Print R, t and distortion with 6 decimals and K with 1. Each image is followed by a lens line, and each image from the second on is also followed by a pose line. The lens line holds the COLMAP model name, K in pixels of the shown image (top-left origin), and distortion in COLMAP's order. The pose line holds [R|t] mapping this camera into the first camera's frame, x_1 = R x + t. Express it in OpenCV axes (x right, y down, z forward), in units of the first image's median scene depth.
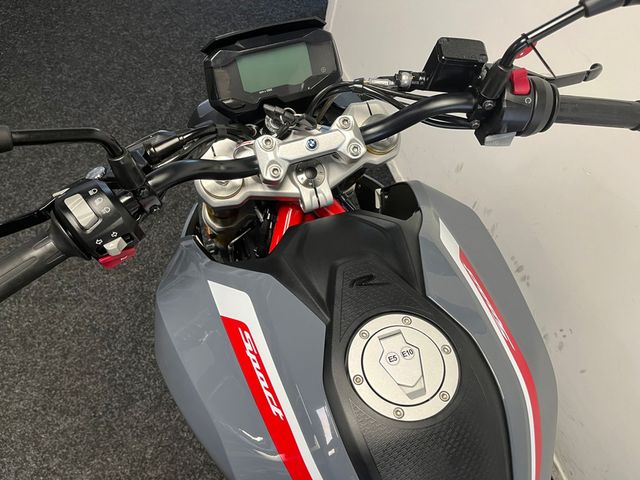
lens RADIAL K [[487.7, 0, 320.4], [0, 487.7, 239.2], [0, 0, 1]] dist [0.032238, -0.048748]
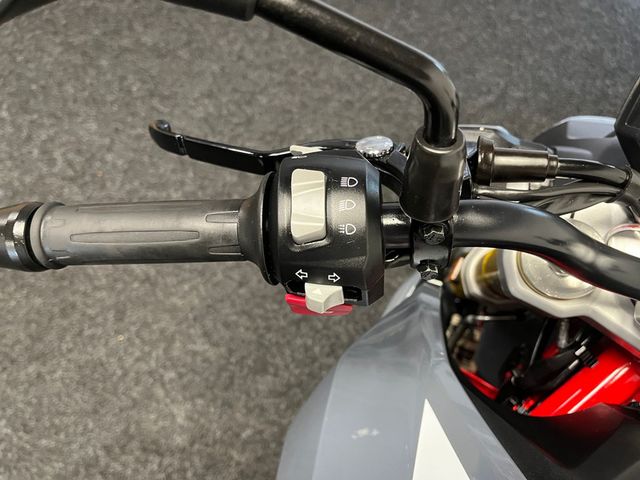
lens RADIAL K [[487.7, 0, 319.7], [0, 487.7, 240.1], [0, 0, 1]] dist [0.032238, -0.048748]
pose [[0.743576, 0.545662, -0.386455, -0.227190], [-0.542563, 0.830170, 0.128230, -0.080439], [0.390794, 0.114328, 0.913351, 0.471981]]
